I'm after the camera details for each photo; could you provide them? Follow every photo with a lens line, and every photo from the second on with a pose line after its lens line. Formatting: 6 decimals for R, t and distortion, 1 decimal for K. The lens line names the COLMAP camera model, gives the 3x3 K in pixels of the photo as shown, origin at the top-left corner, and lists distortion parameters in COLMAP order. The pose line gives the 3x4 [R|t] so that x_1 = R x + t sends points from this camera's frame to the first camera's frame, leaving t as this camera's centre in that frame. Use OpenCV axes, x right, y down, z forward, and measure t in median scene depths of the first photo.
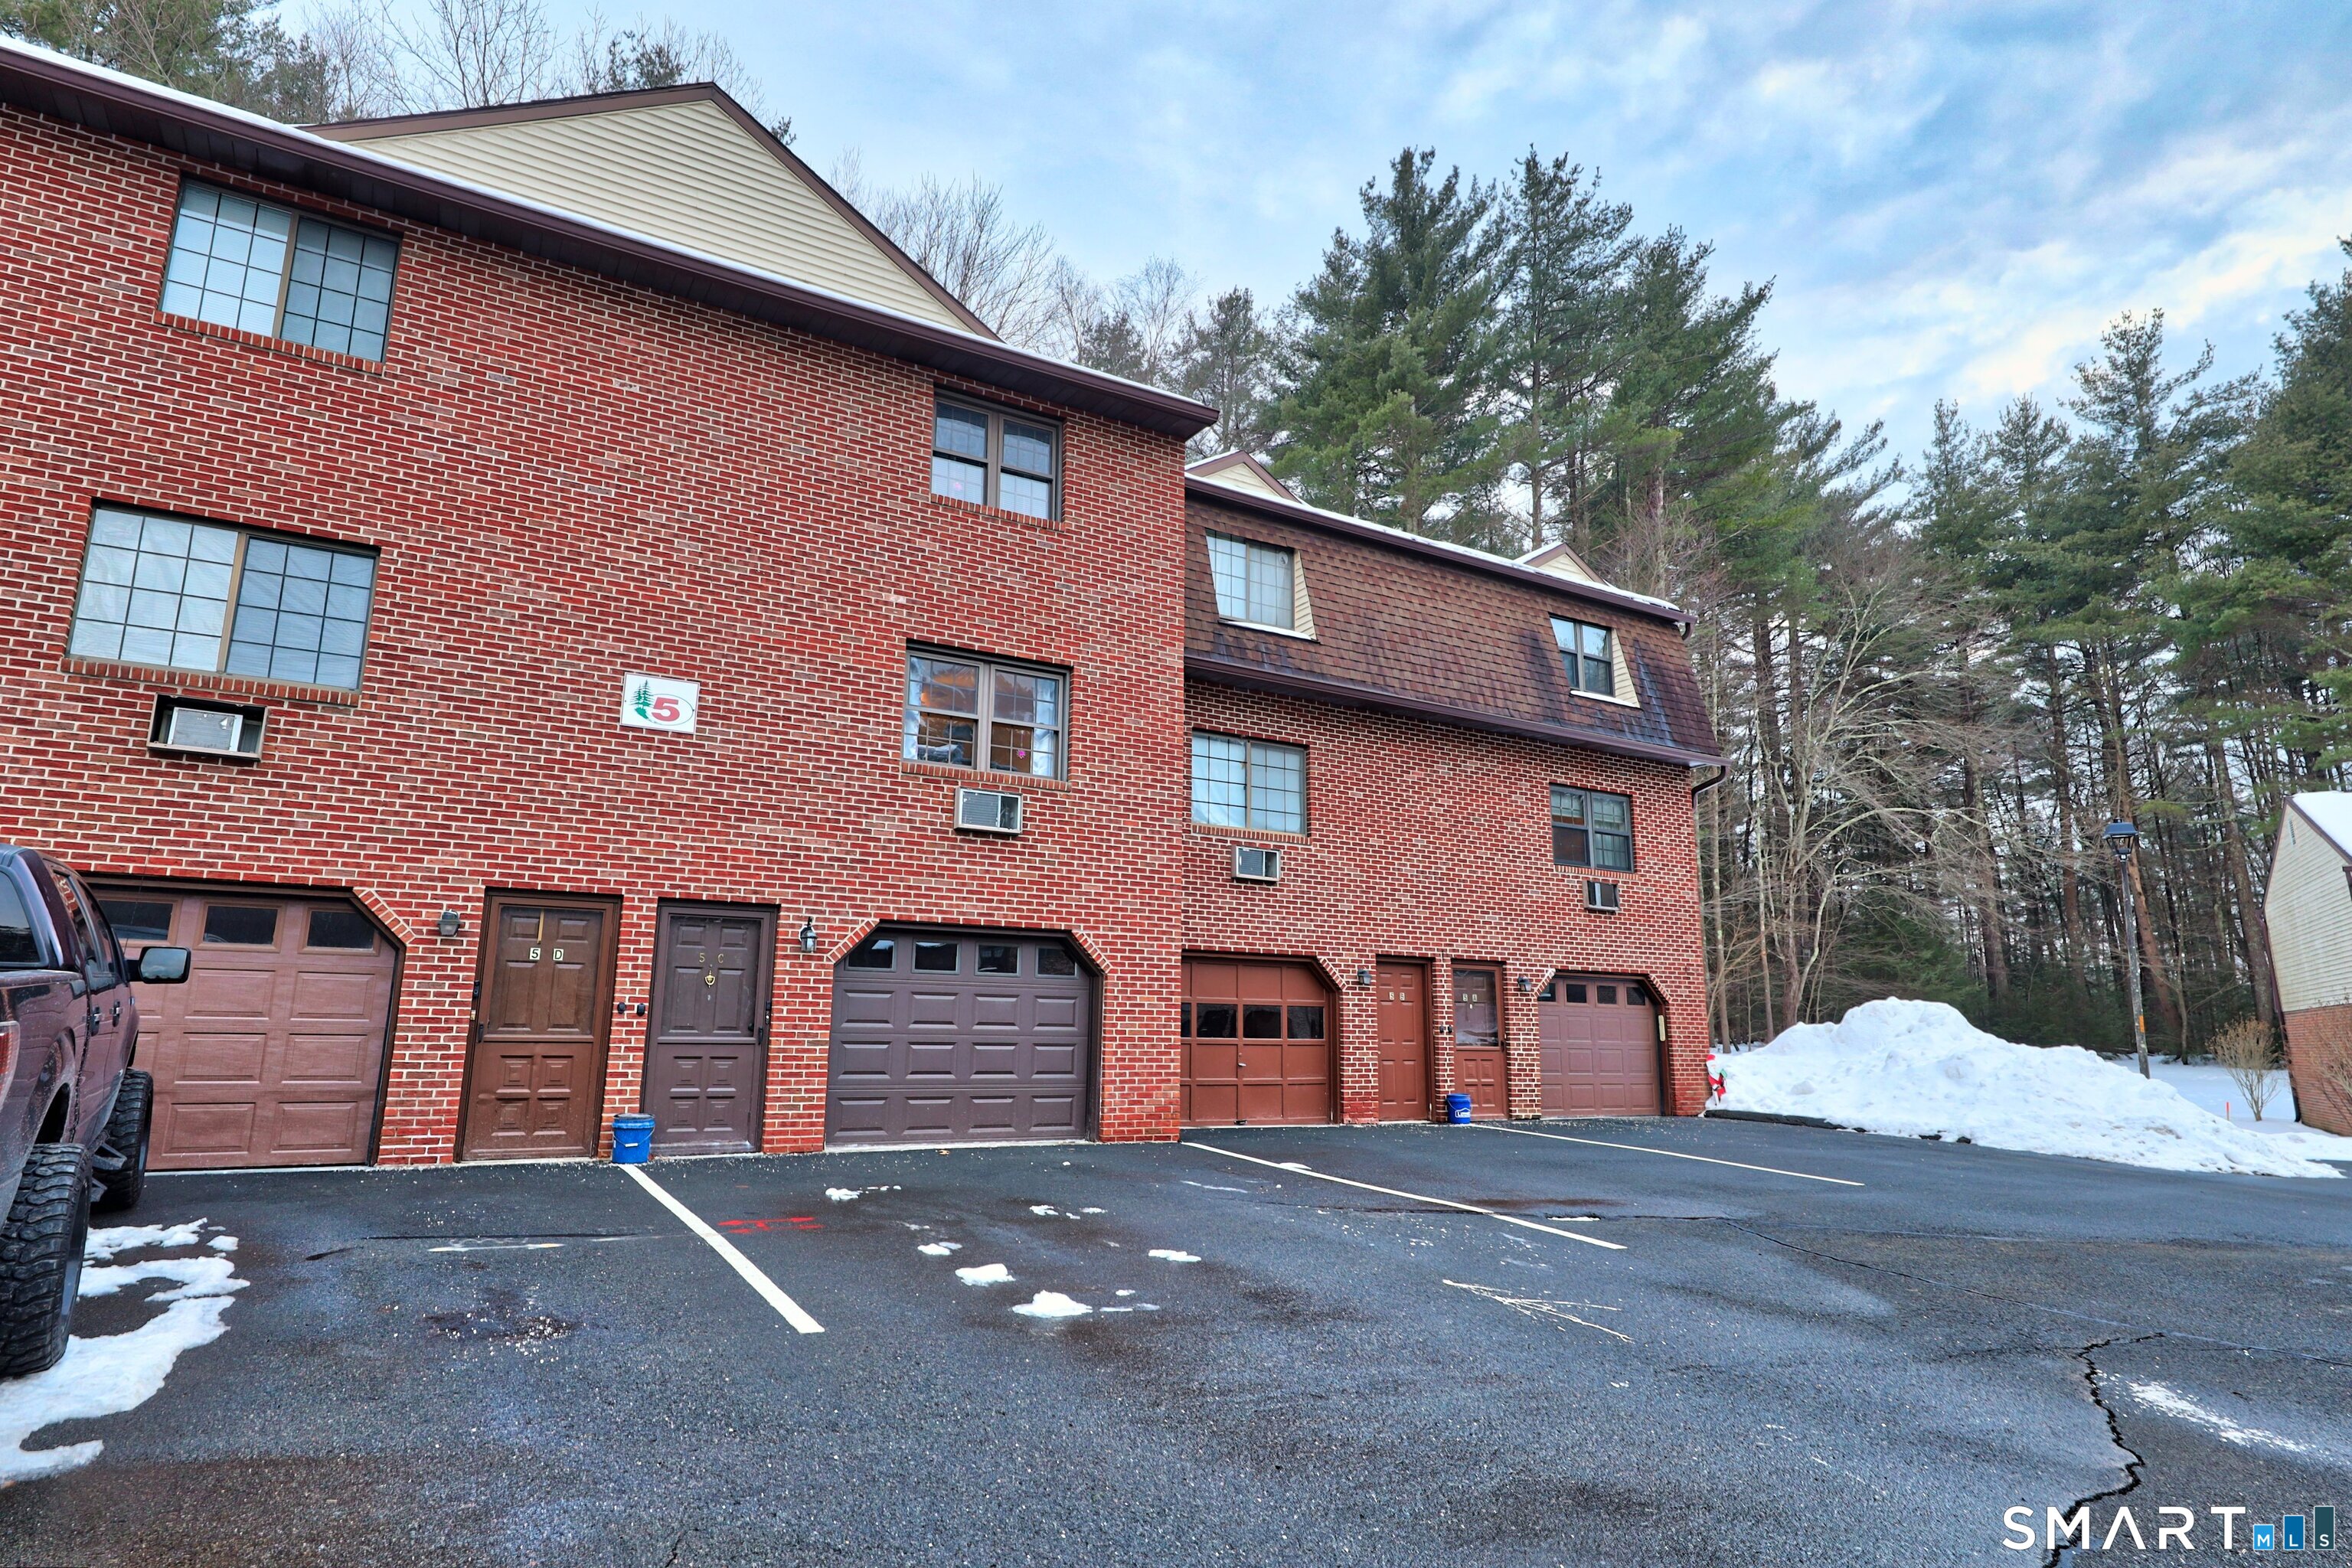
lens RADIAL K [[1281.1, 0, 1176.0], [0, 1281.1, 784.0], [0, 0, 1]] dist [0.007282, 0.000777]
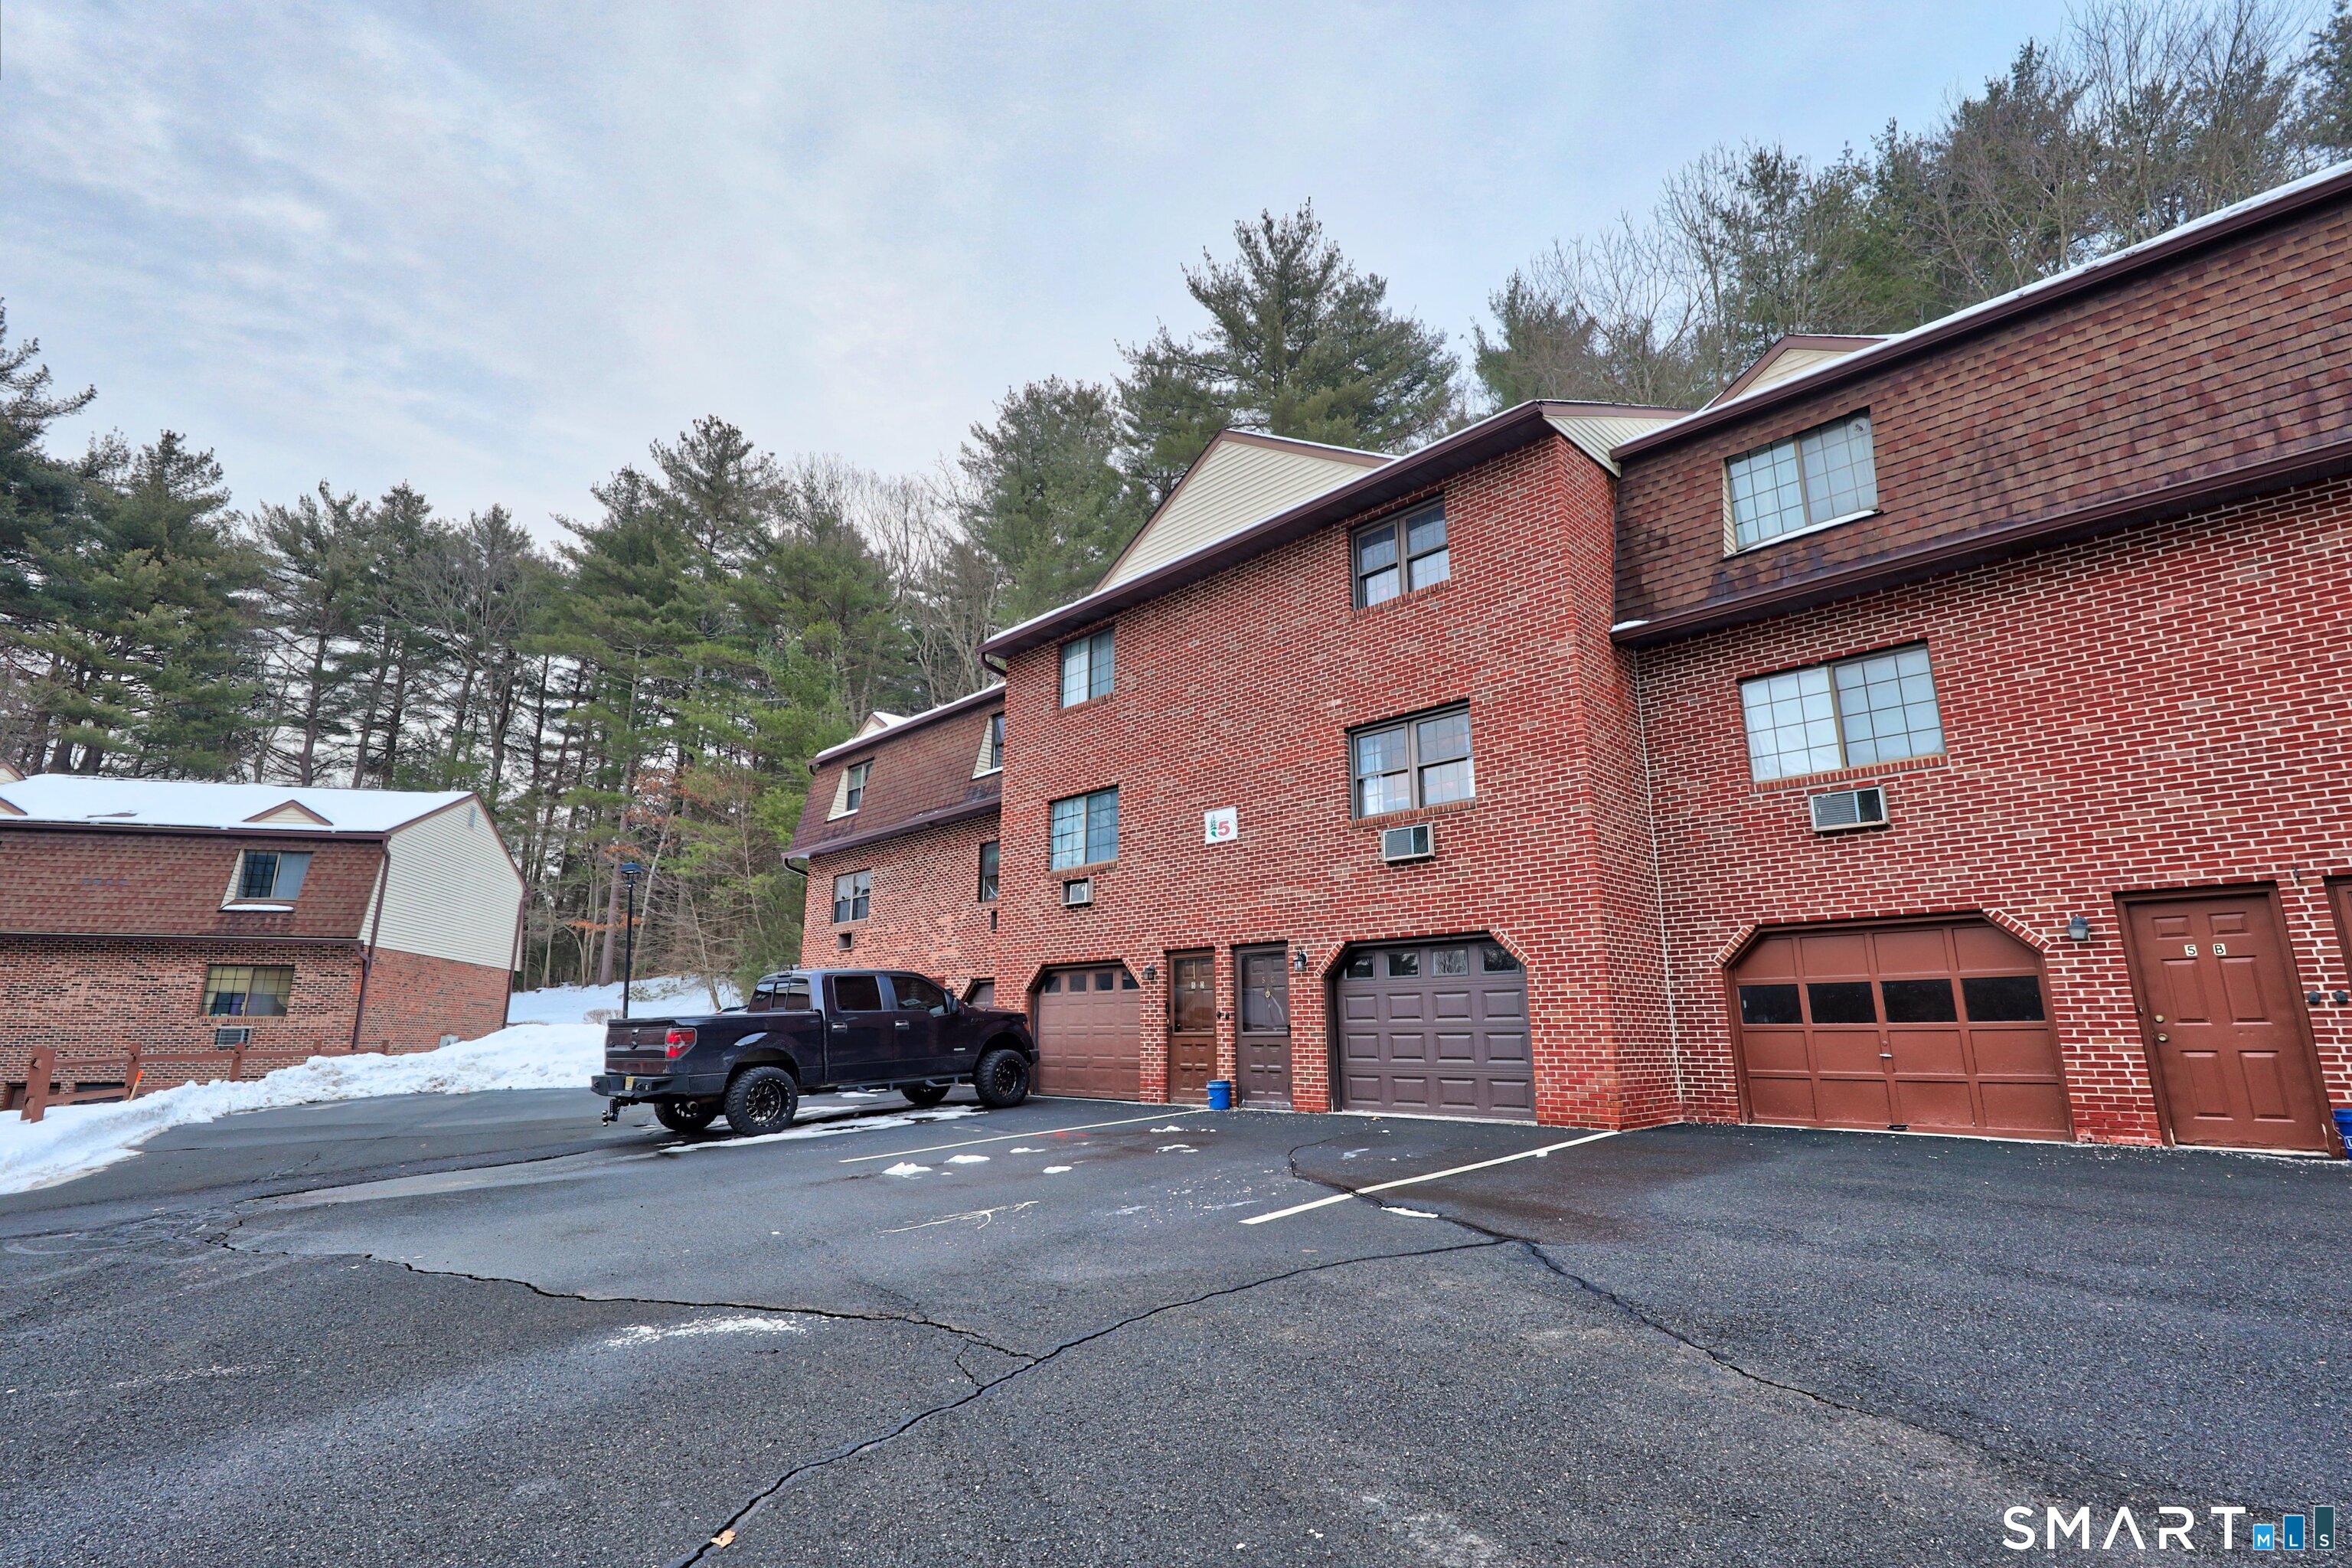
lens RADIAL K [[1135.3, 0, 1174.1], [0, 1135.3, 763.1], [0, 0, 1]] dist [0.002112, -0.000382]
pose [[0.221061, -0.244340, -0.944156, 0.862014], [0.195069, 0.959621, -0.202670, 0.126530], [0.955552, -0.139373, 0.259798, 0.520251]]
